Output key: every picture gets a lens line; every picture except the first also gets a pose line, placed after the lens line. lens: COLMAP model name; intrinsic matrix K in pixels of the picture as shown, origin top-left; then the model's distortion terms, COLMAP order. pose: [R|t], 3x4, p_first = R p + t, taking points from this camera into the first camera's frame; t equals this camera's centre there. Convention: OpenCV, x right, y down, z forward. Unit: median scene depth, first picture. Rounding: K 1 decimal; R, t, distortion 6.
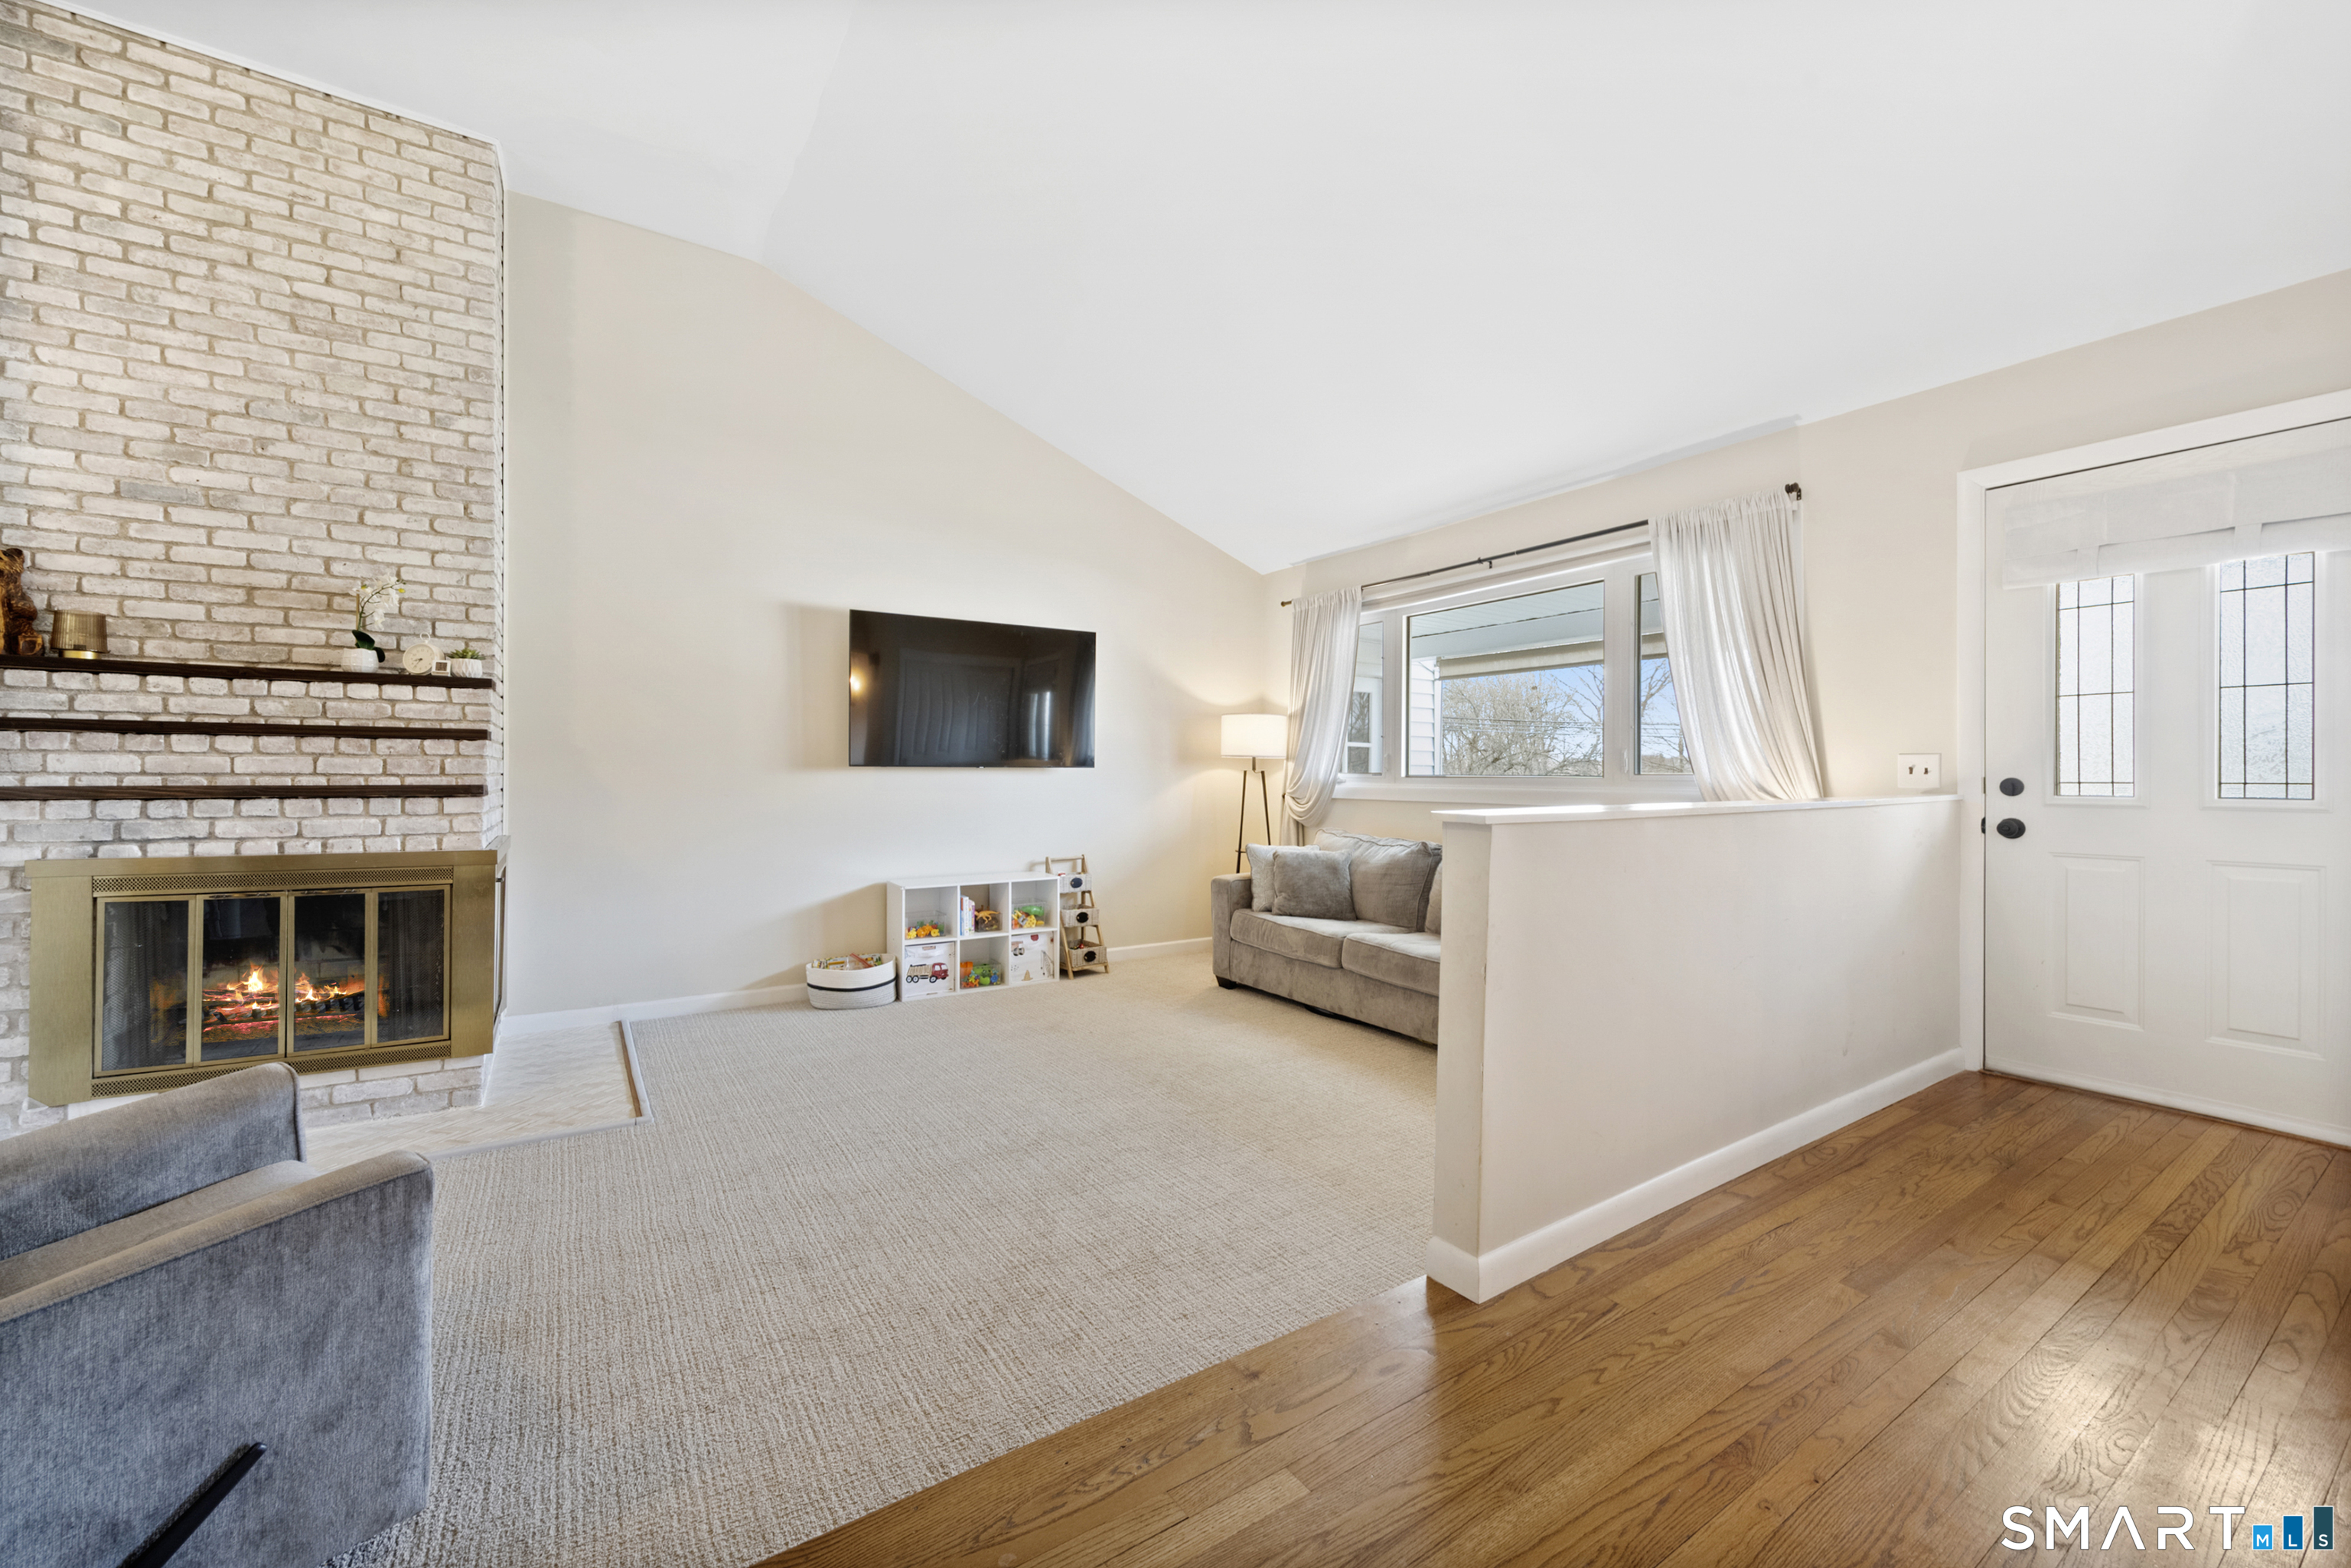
lens RADIAL K [[929.7, 0, 1179.4], [0, 929.7, 771.5], [0, 0, 1]] dist [0.000551, 0.000376]
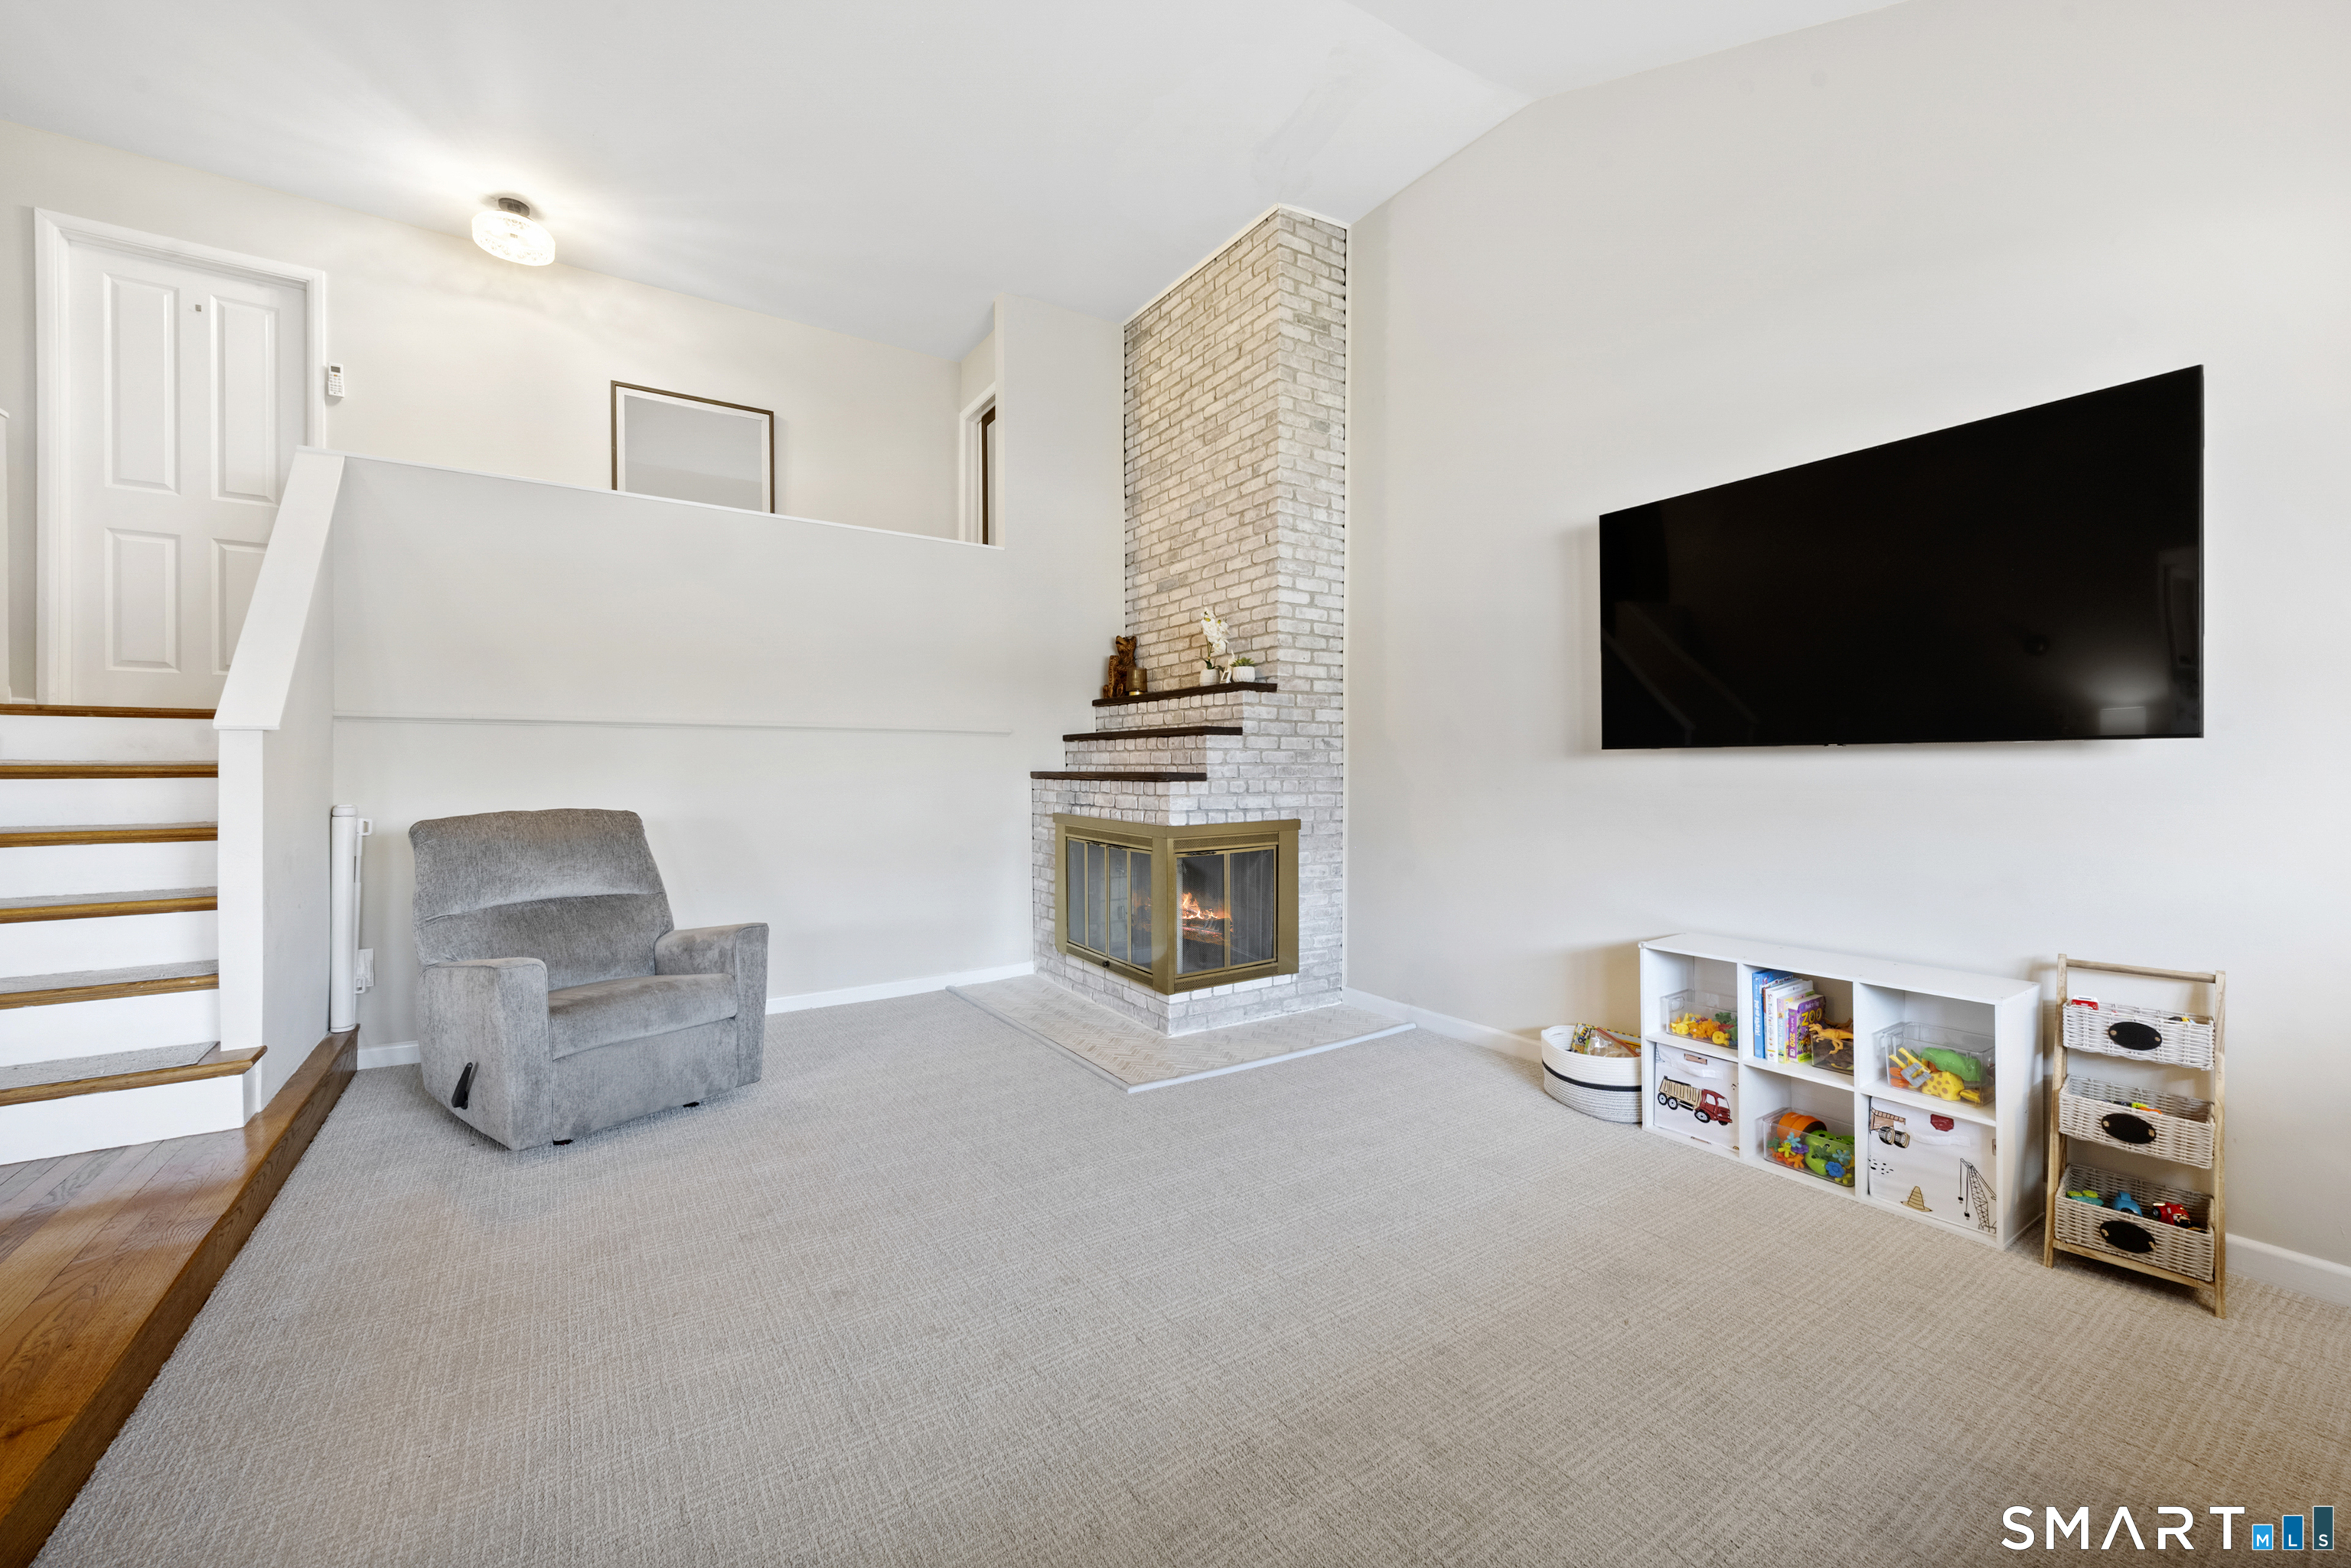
lens RADIAL K [[929.7, 0, 1179.4], [0, 929.7, 771.5], [0, 0, 1]] dist [0.000551, 0.000376]
pose [[0.004934, 0.000903, -0.999987, 0.430642], [0.003966, 0.999992, 0.000923, 0.011734], [0.999980, -0.003971, 0.004931, 0.940097]]
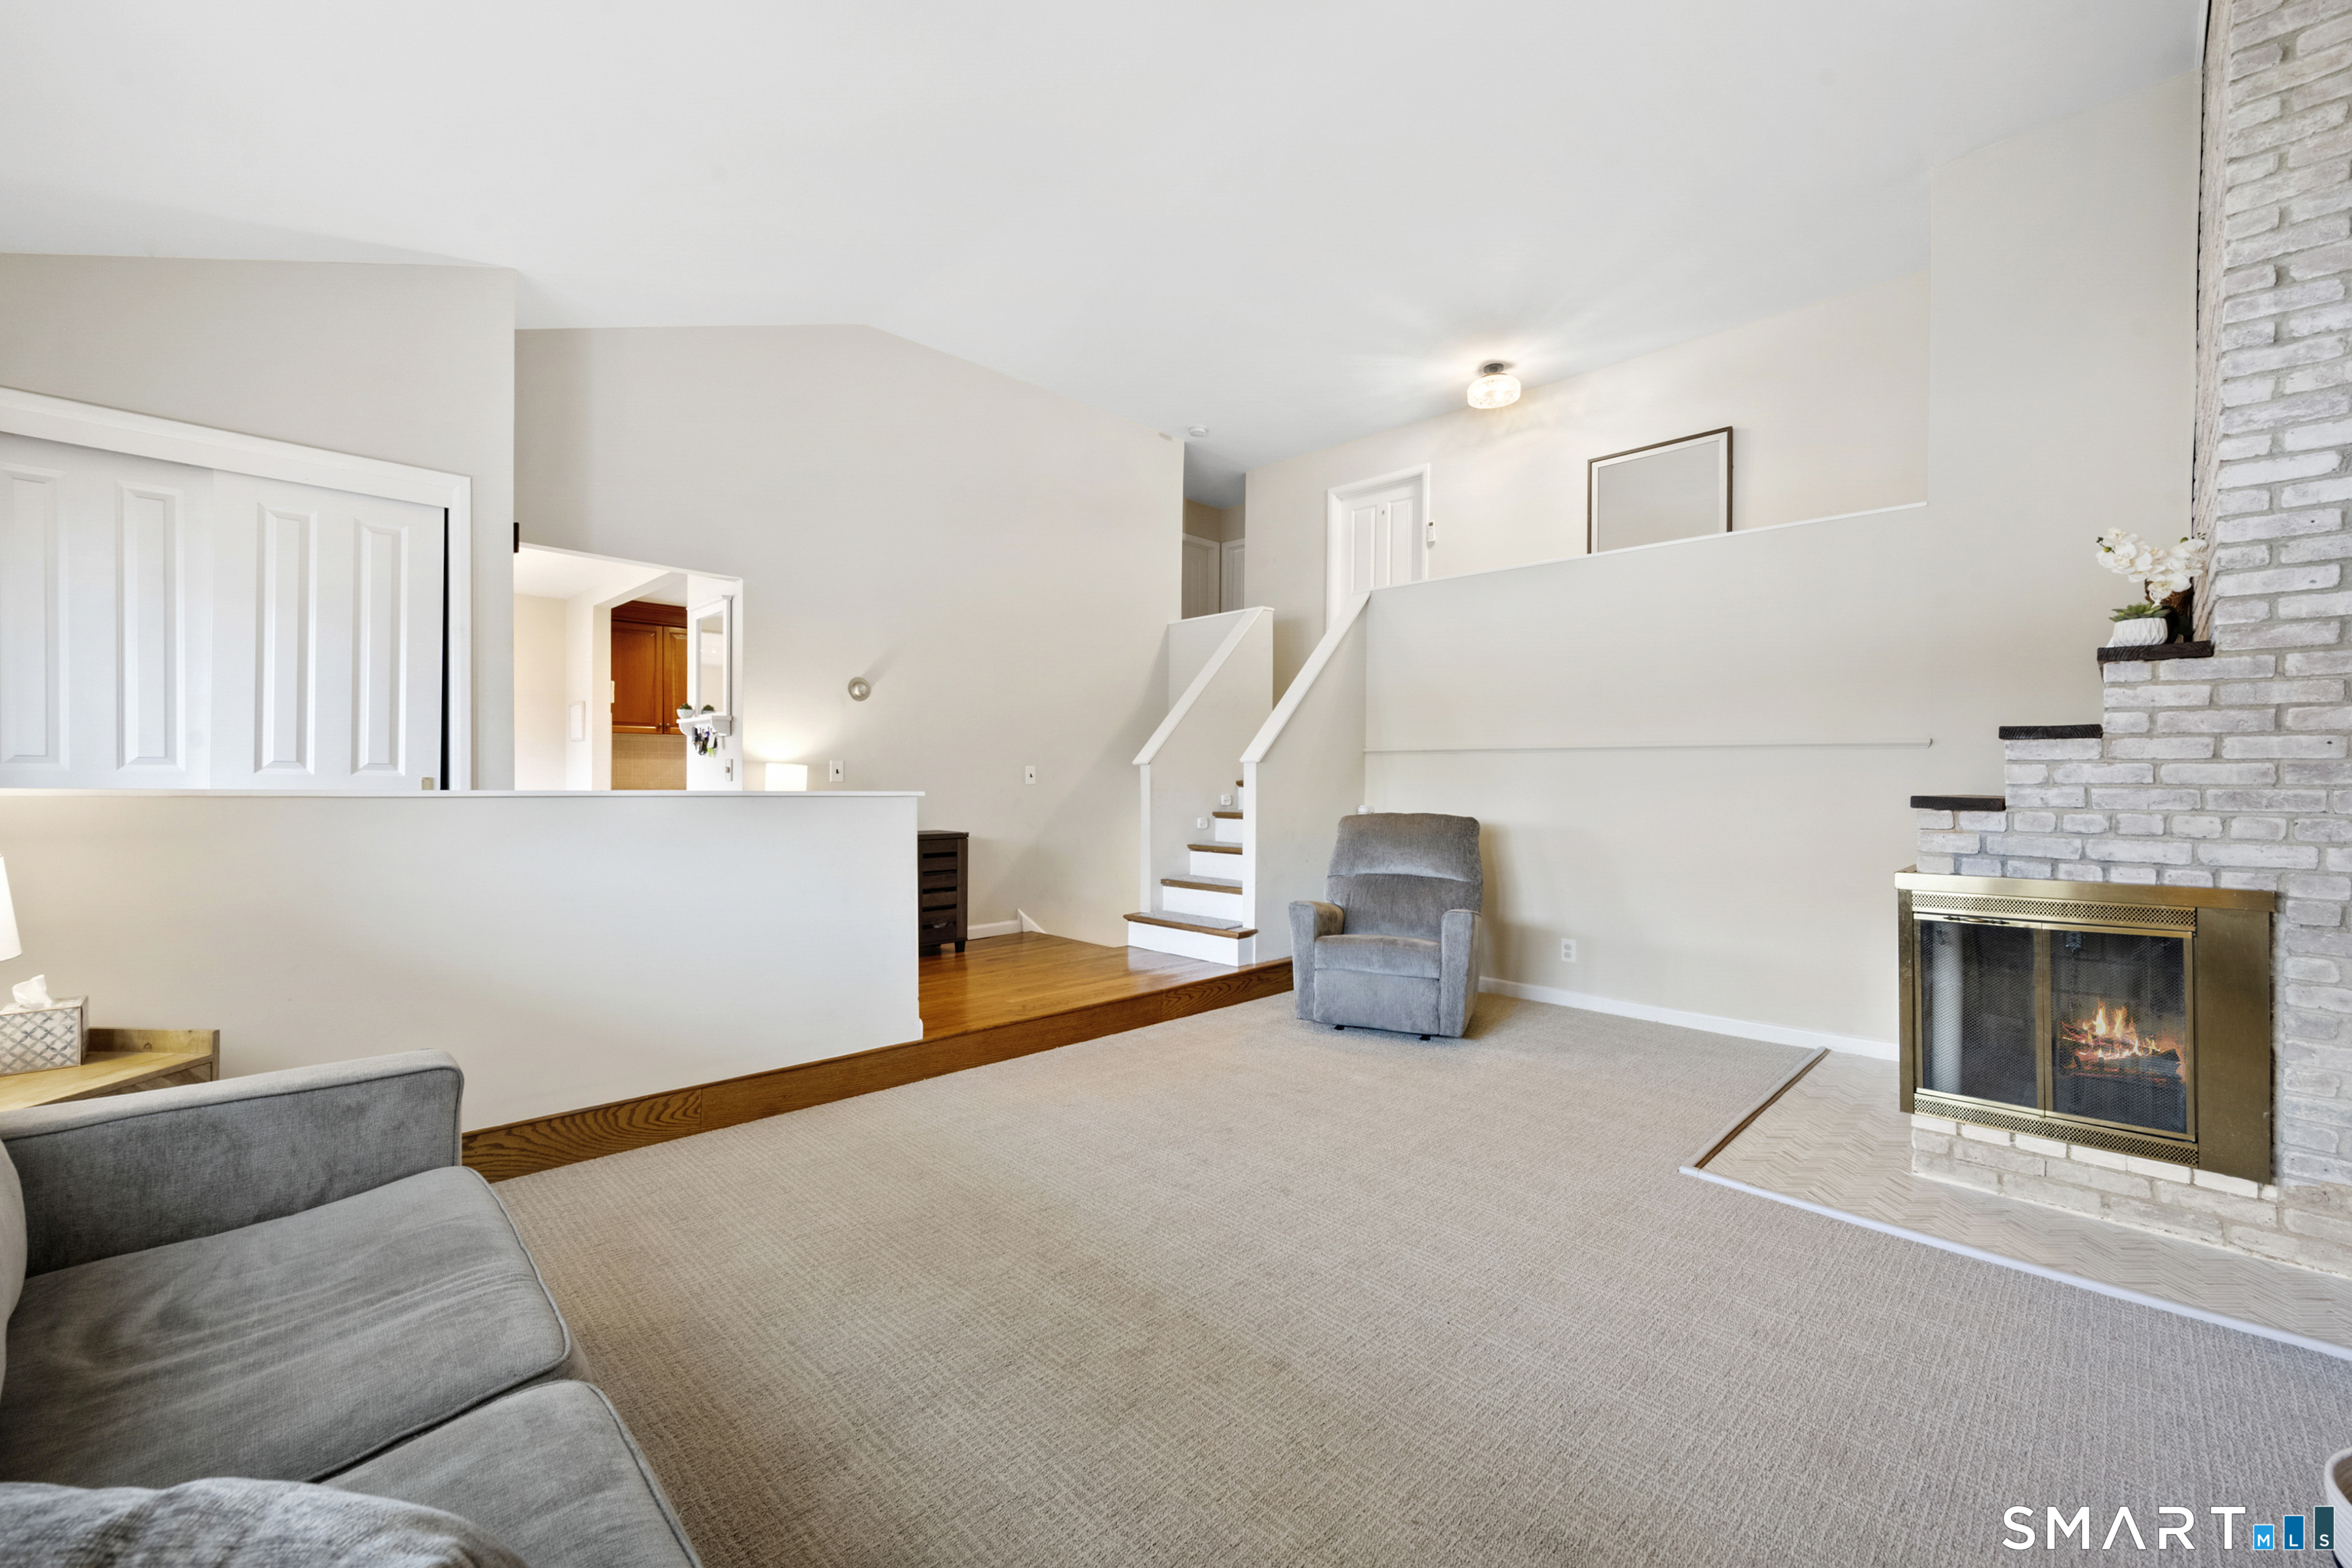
lens RADIAL K [[937.2, 0, 1176.8], [0, 937.2, 779.9], [0, 0, 1]] dist [0.001149, 0.000274]
pose [[-0.979571, -0.011467, -0.200770, 0.079131], [-0.010854, 0.999932, -0.004153, 0.009847], [0.200804, -0.001889, -0.979630, 1.590584]]
